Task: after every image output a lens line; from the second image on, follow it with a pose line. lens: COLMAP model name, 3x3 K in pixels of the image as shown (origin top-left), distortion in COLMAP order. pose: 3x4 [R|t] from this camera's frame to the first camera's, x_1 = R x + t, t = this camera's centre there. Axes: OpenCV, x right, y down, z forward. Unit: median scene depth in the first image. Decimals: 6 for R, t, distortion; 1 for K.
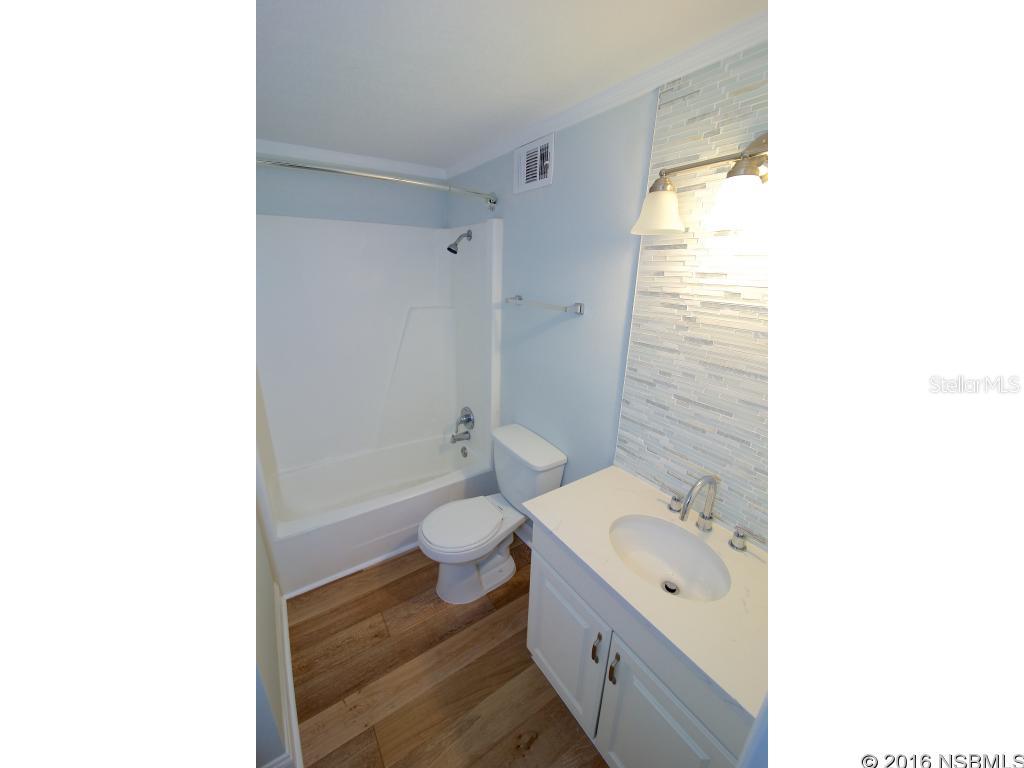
lens RADIAL K [[365.7, 0, 508.3], [0, 365.7, 388.8], [0, 0, 1]] dist [-0.012702, -0.000075]
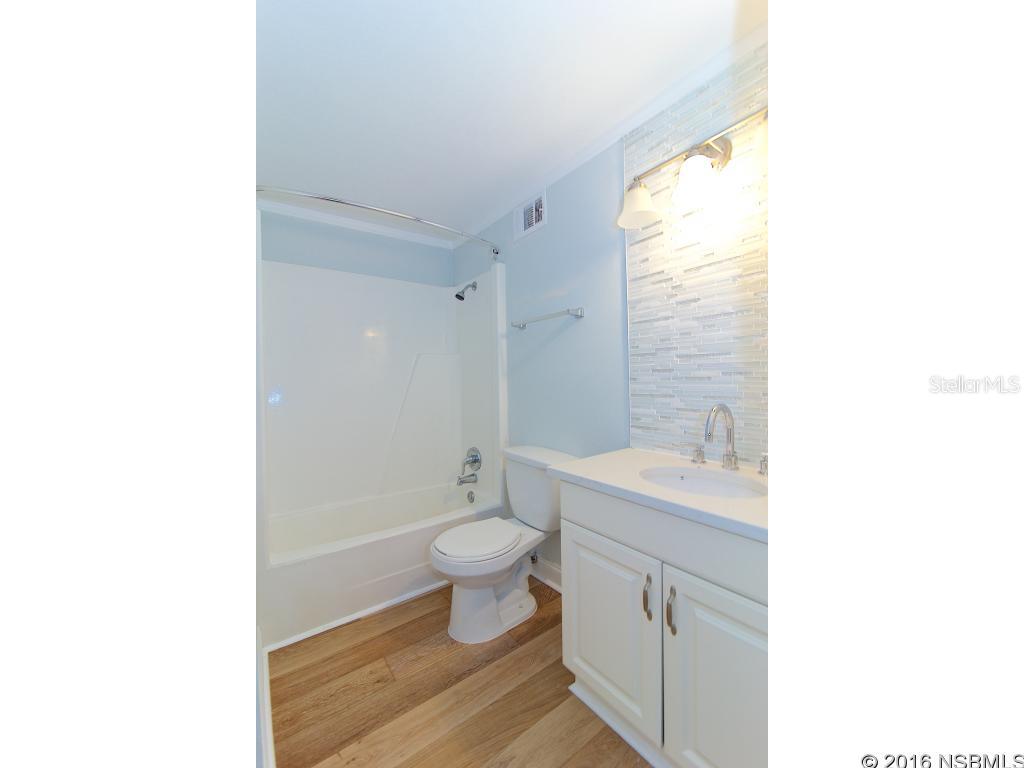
lens RADIAL K [[366.9, 0, 513.9], [0, 366.9, 386.6], [0, 0, 1]] dist [-0.011279, 0.000011]
pose [[0.997772, -0.041060, 0.052588, -0.079738], [0.055410, 0.949008, -0.310344, 0.344612], [-0.037163, 0.312566, 0.949169, -0.003602]]
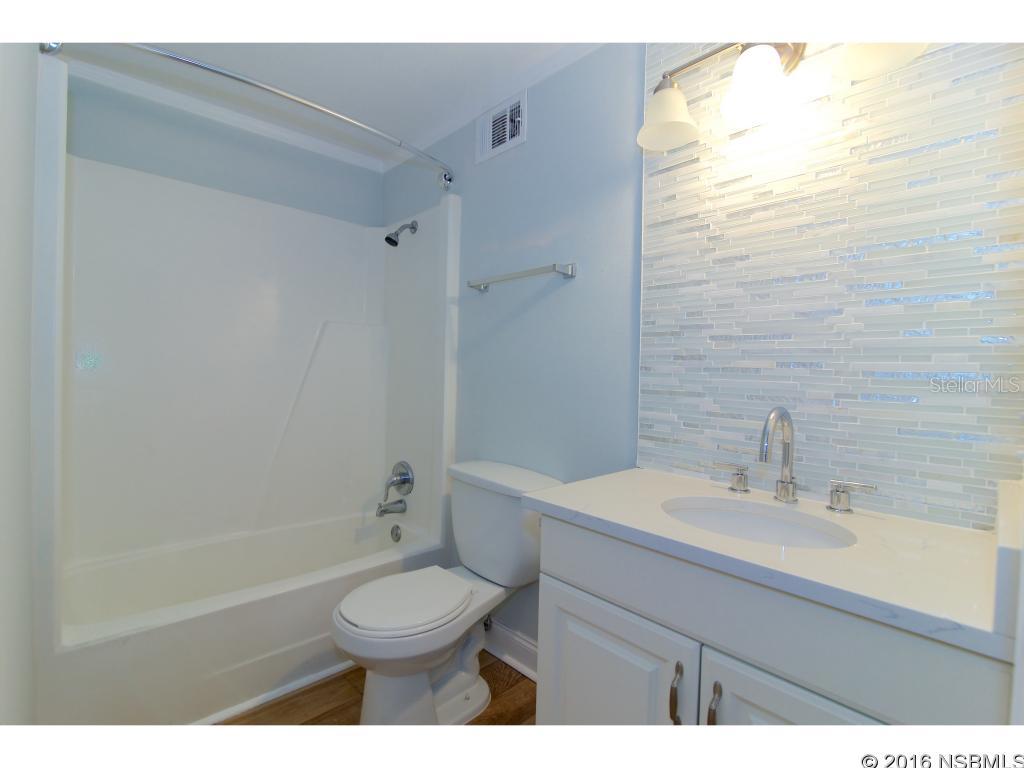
lens RADIAL K [[487.8, 0, 512.0], [0, 487.8, 384.0], [0, 0, 1]] dist [-0.011869, -0.000092]
pose [[0.985648, -0.000745, 0.168812, -0.106233], [0.052118, 0.952484, -0.300098, 0.323959], [-0.160567, 0.304589, 0.938852, 0.109608]]
